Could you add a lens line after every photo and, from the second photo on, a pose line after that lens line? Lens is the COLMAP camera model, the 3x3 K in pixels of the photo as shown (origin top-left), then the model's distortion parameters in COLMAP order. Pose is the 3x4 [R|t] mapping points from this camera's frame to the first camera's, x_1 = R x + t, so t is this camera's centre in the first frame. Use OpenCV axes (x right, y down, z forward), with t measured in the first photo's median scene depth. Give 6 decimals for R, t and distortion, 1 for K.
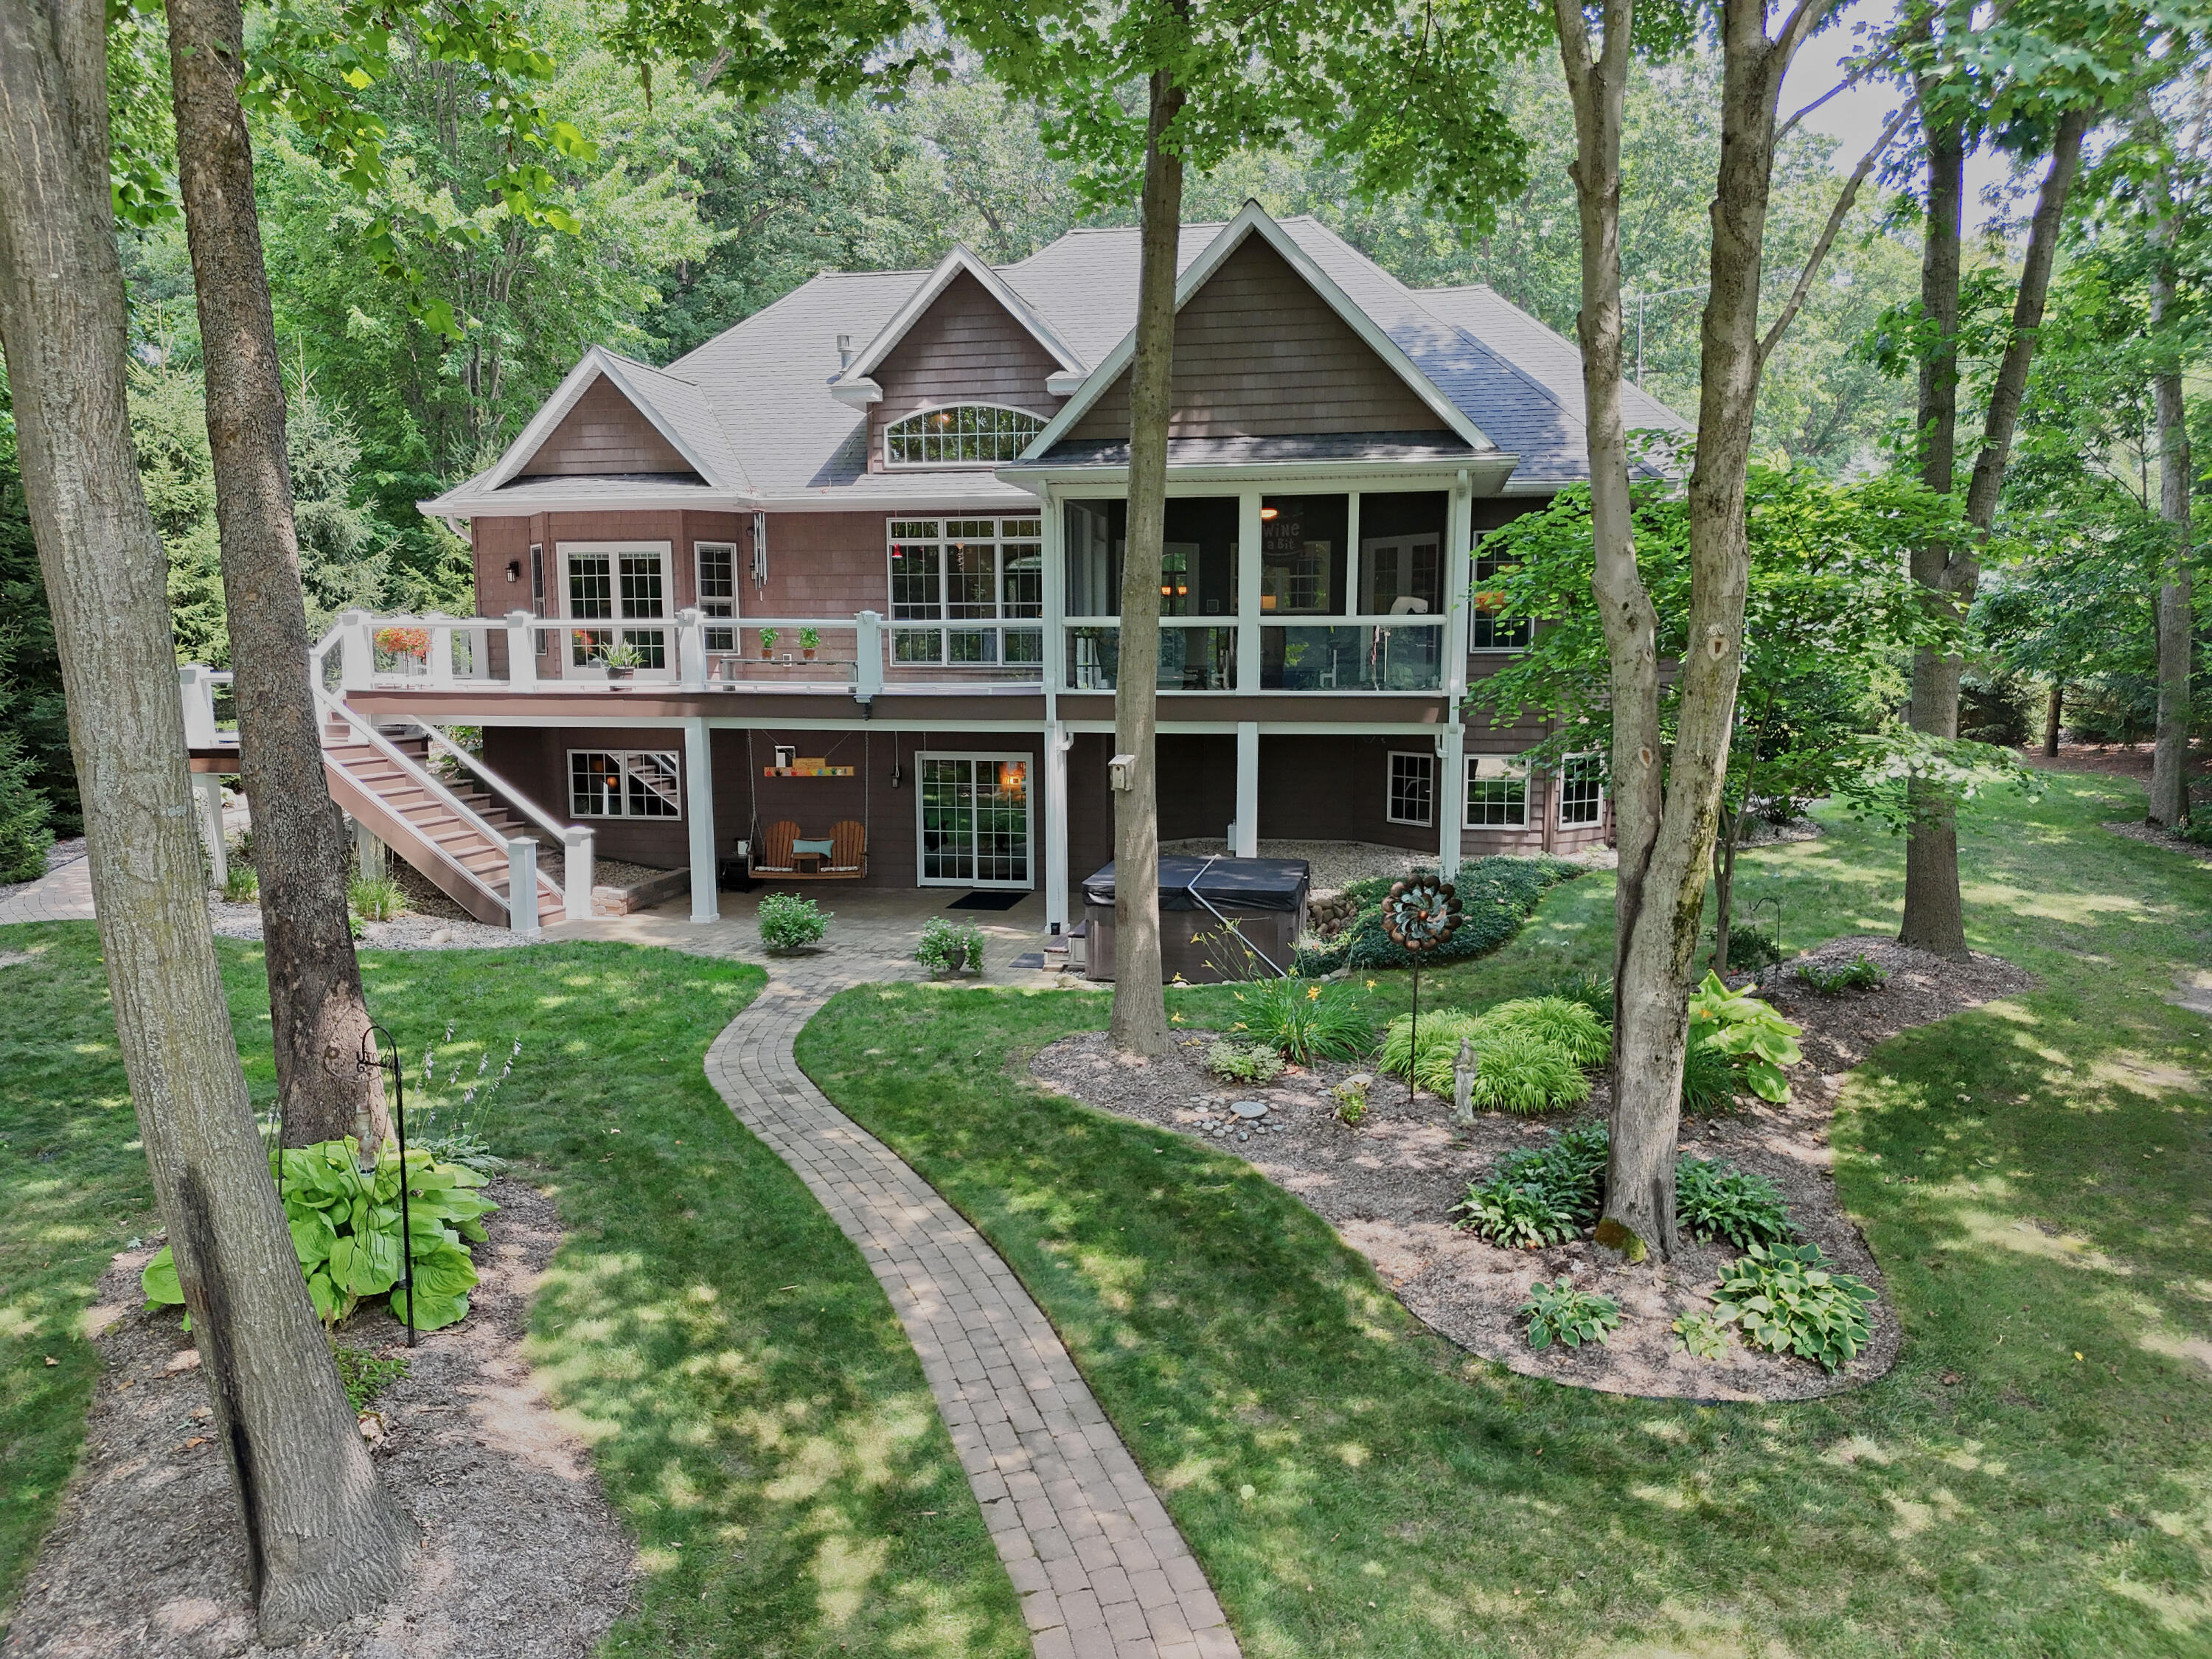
lens RADIAL K [[1535.6, 0, 1124.8], [0, 1535.6, 839.2], [0, 0, 1]] dist [0.070786, -0.066497]
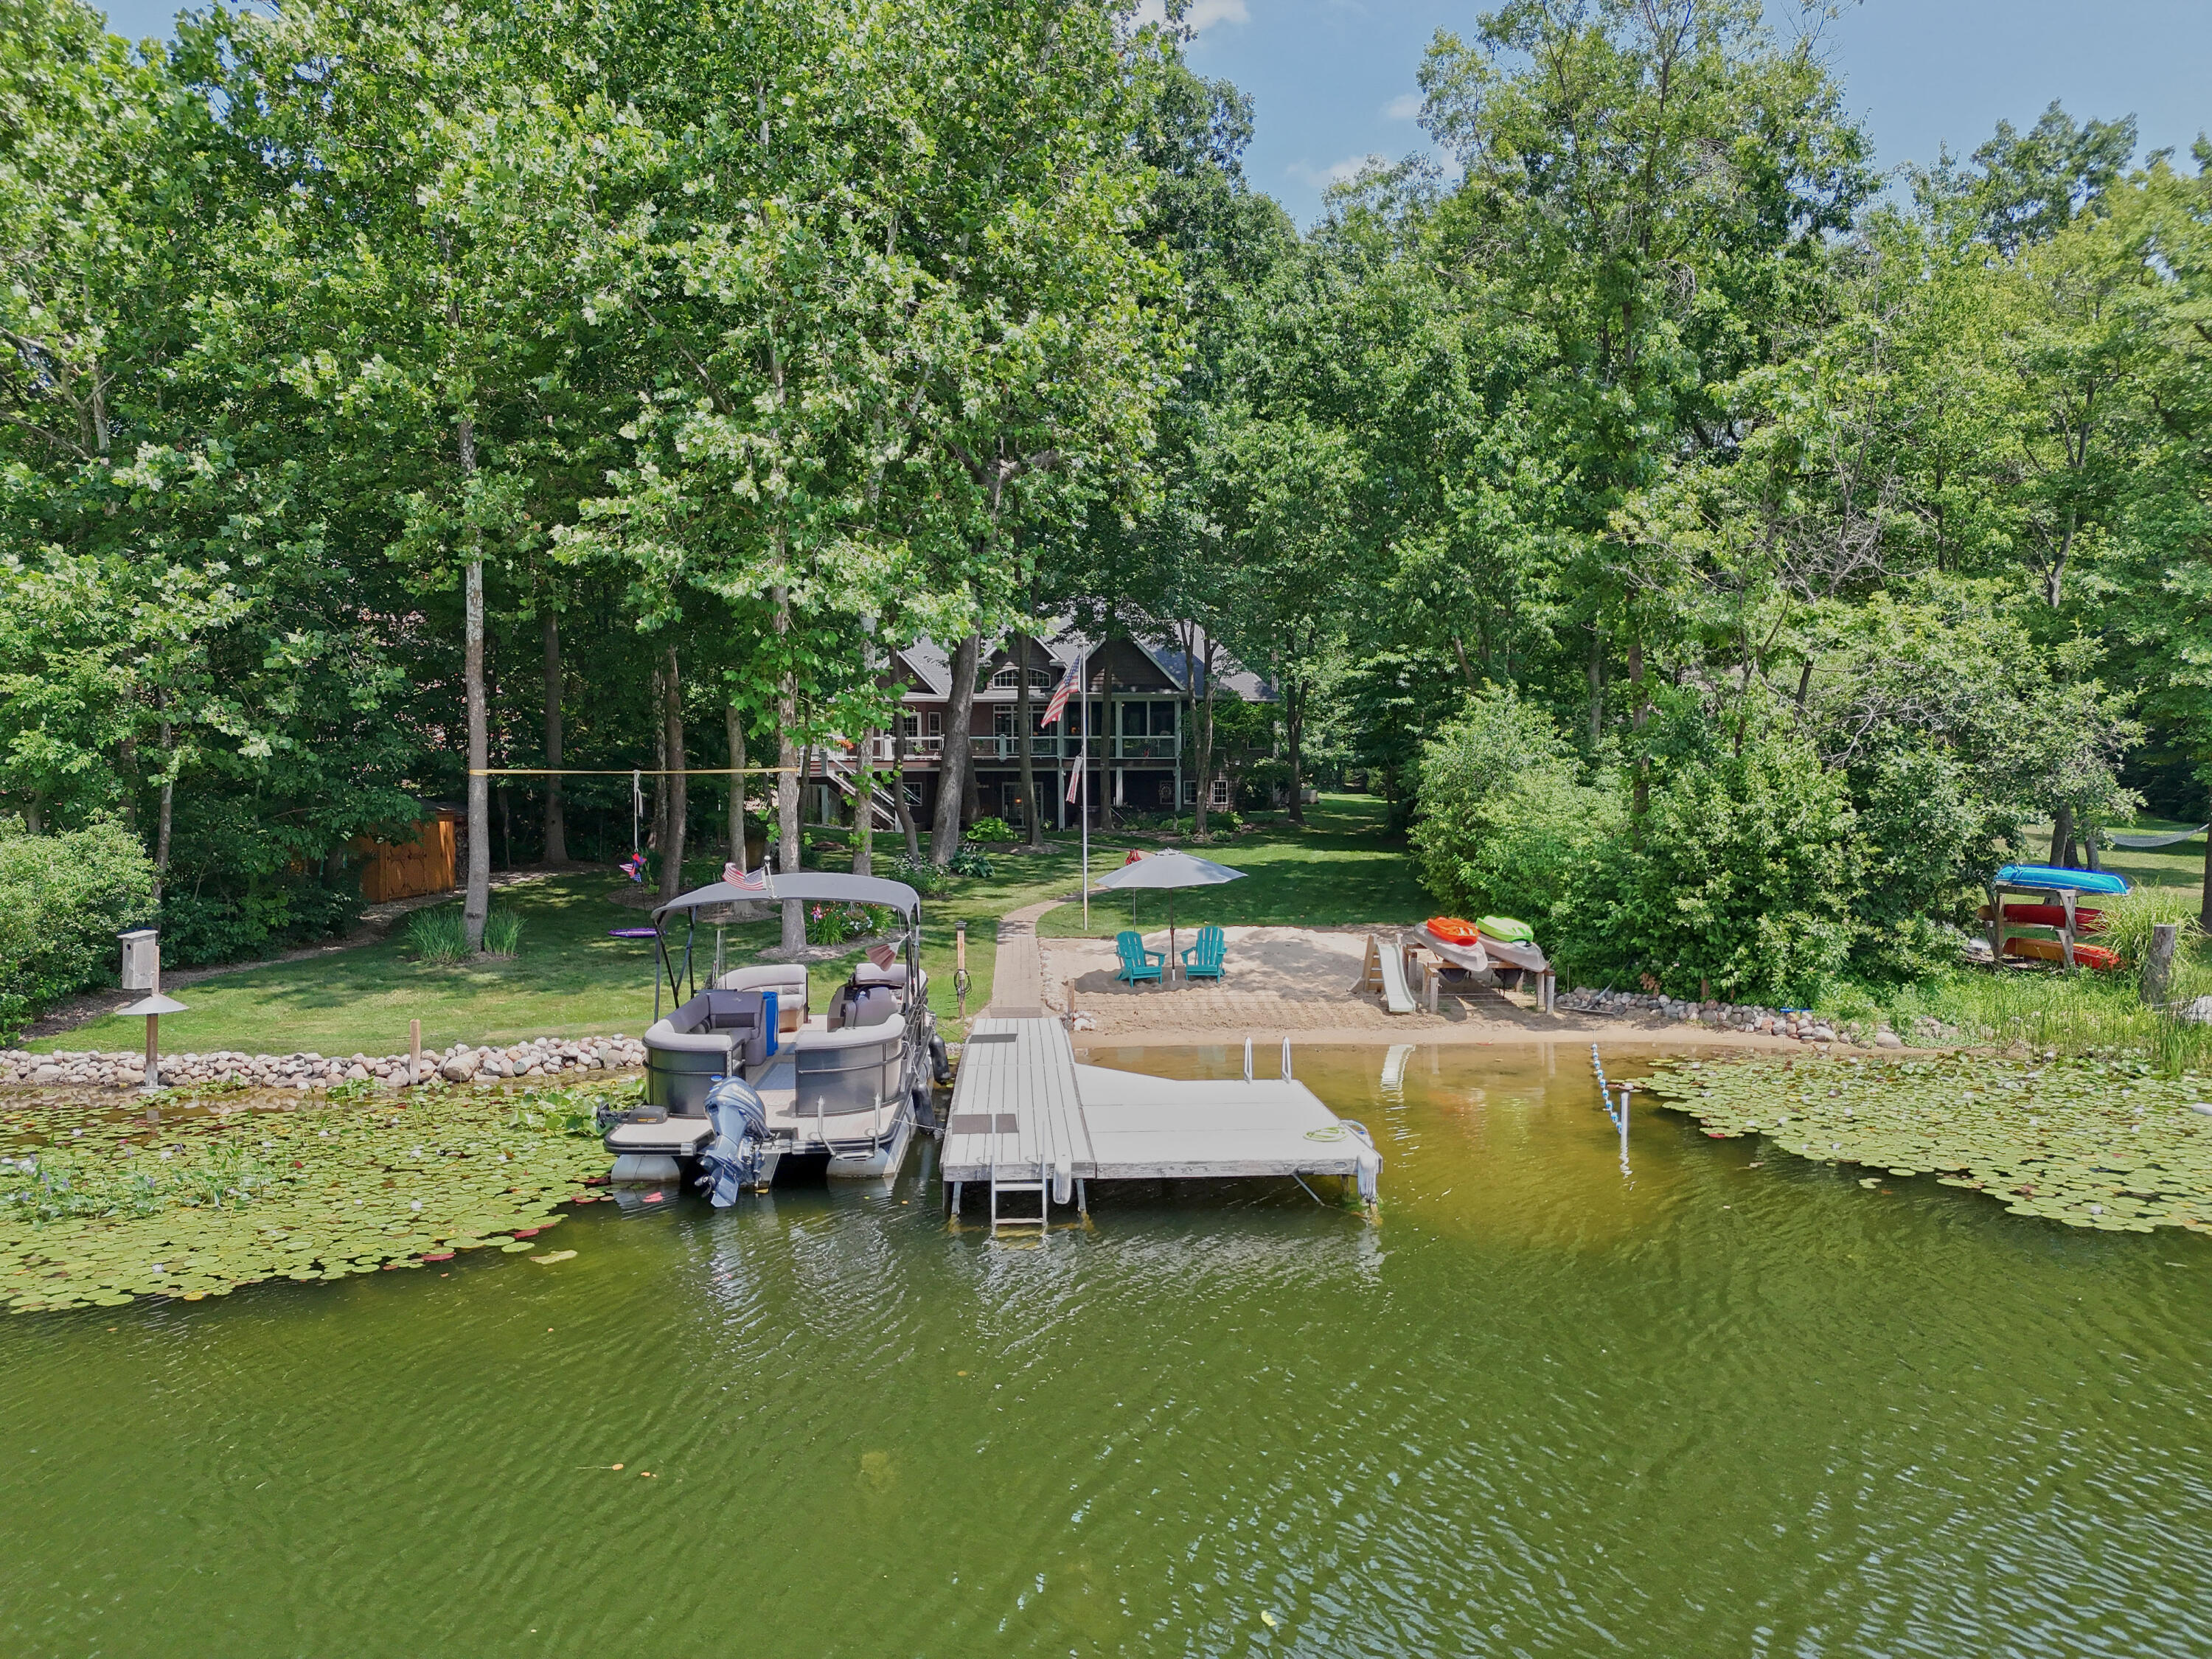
lens RADIAL K [[1539.2, 0, 1116.8], [0, 1539.2, 832.2], [0, 0, 1]] dist [0.030744, -0.003182]
pose [[0.989840, -0.008801, 0.141911, -0.389369], [0.022386, 0.995281, -0.094413, 0.369492], [-0.140411, 0.096631, 0.985367, -2.210816]]
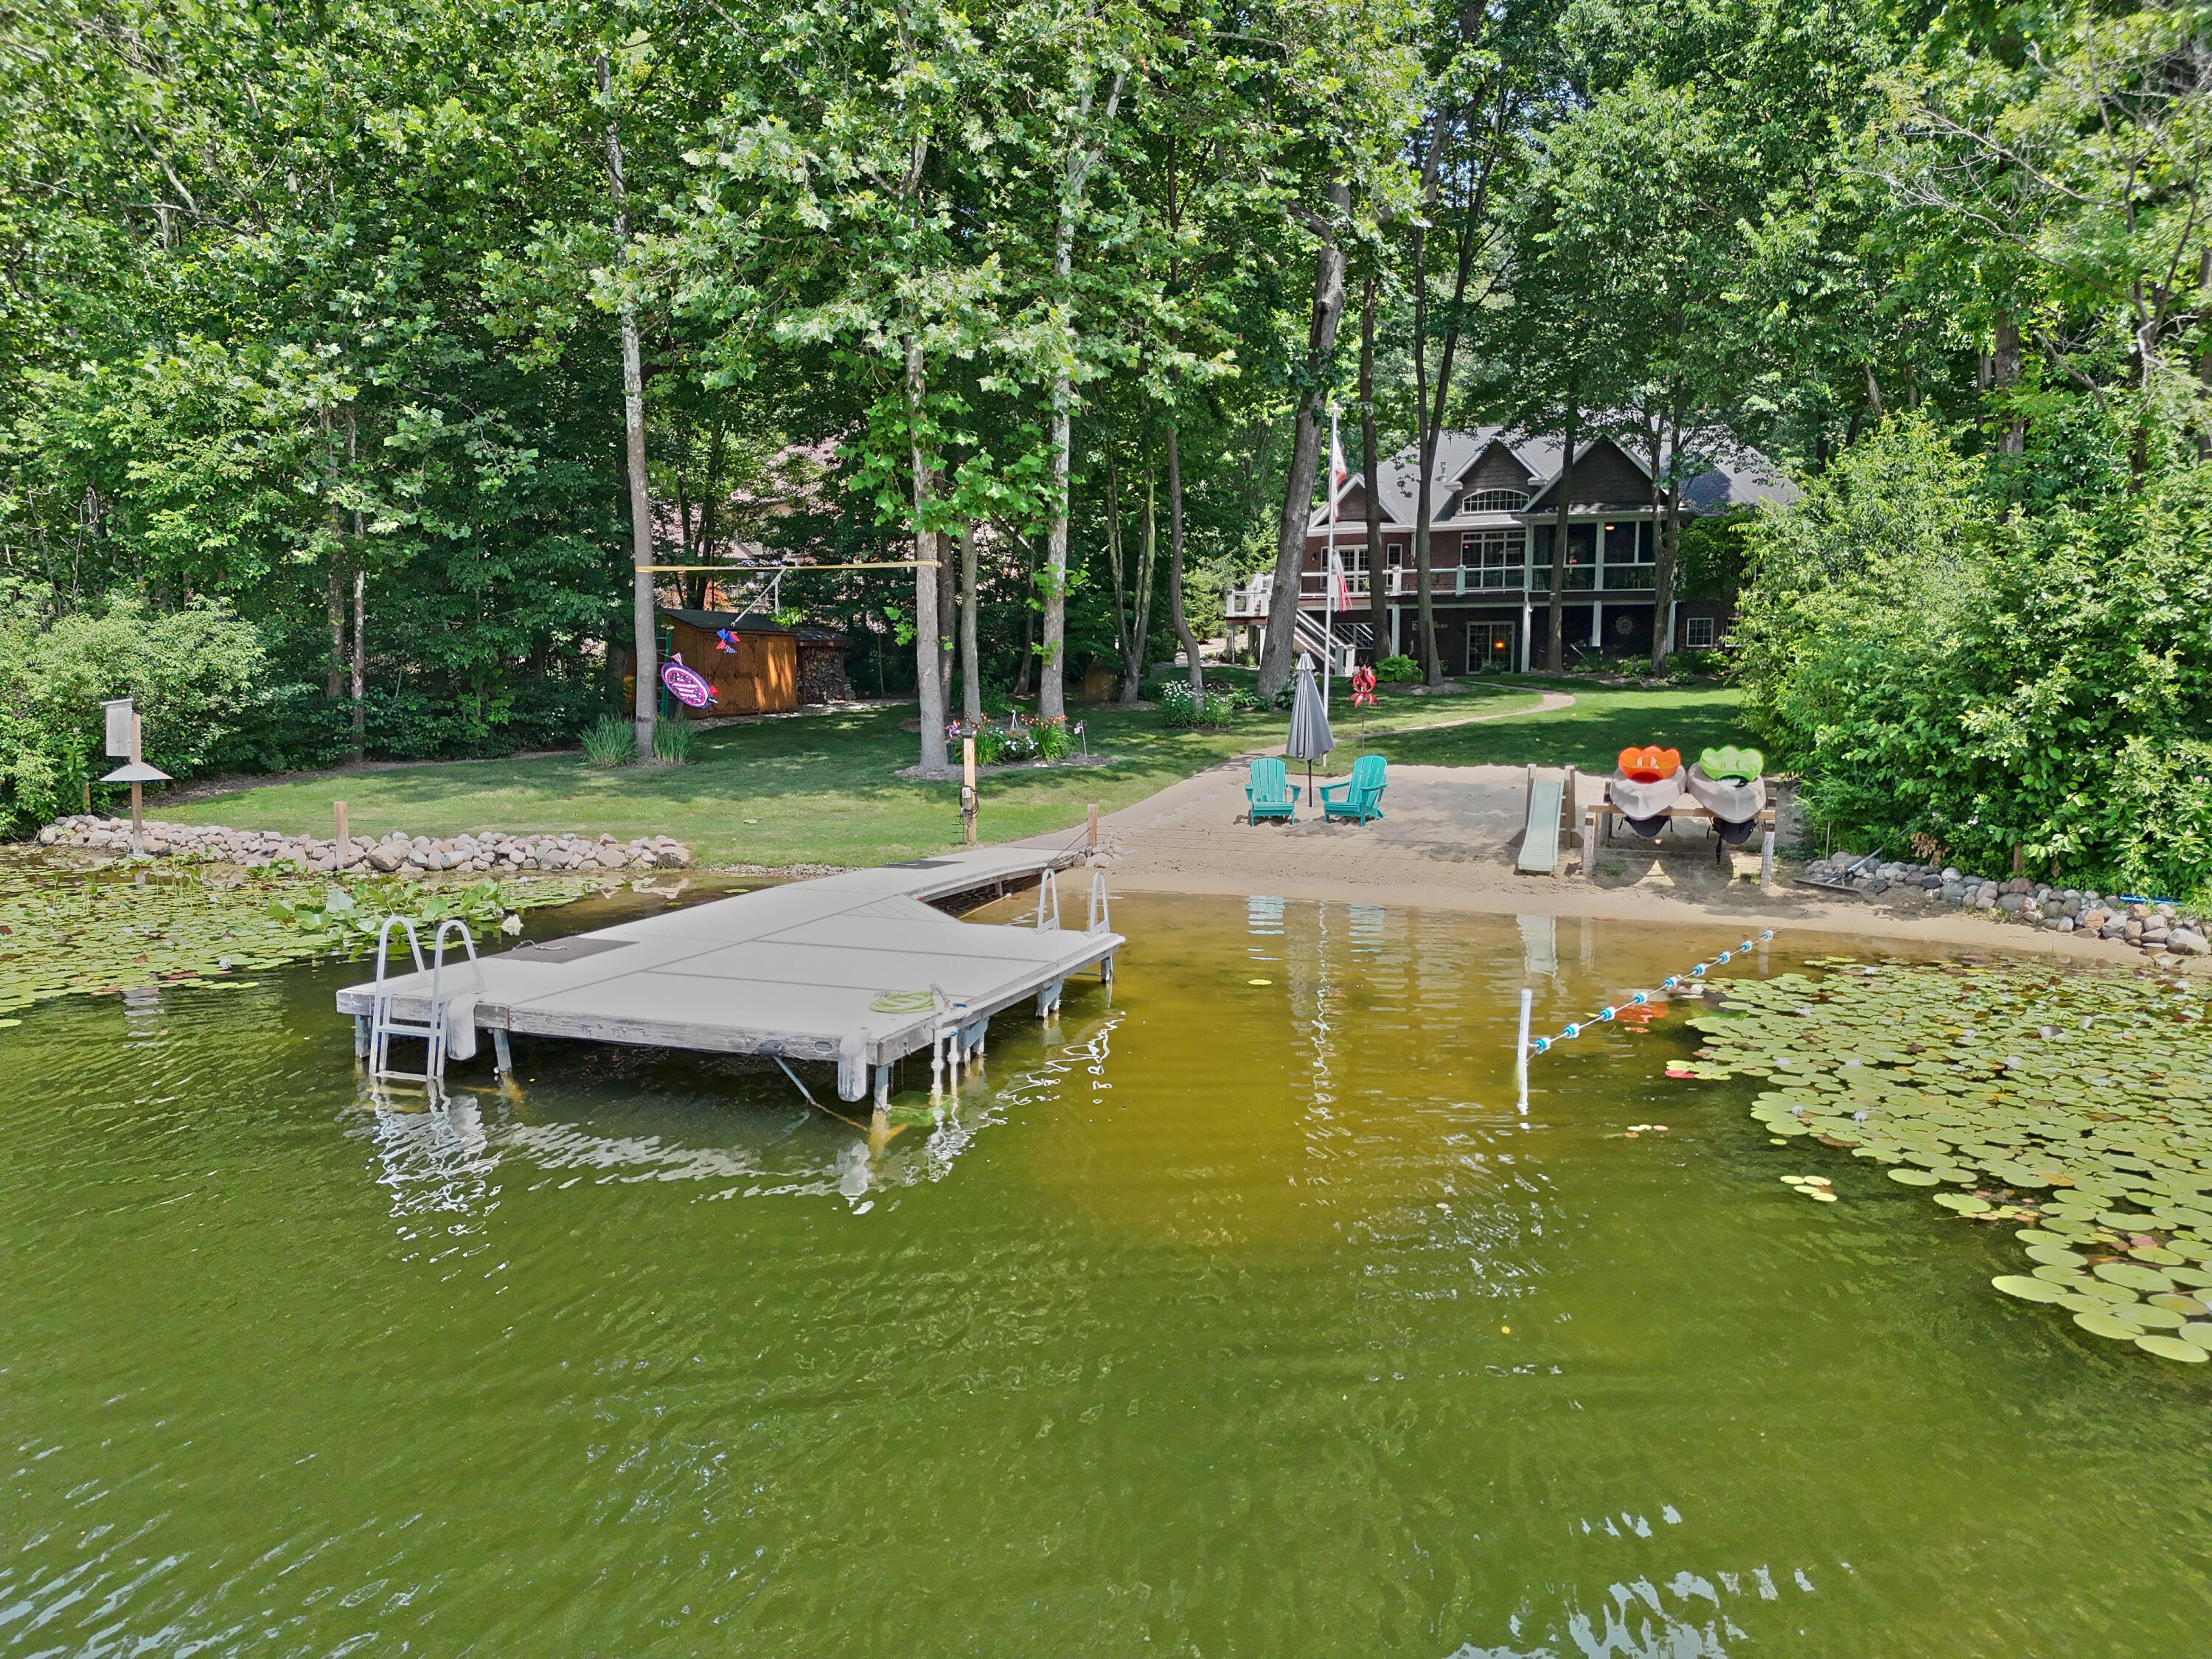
lens RADIAL K [[1535.6, 0, 1124.8], [0, 1535.6, 839.2], [0, 0, 1]] dist [0.070786, -0.066497]
pose [[0.965227, 0.033043, -0.259318, -0.007631], [-0.035003, 0.999383, -0.002943, 0.393418], [0.259060, 0.011918, 0.965788, -1.939470]]
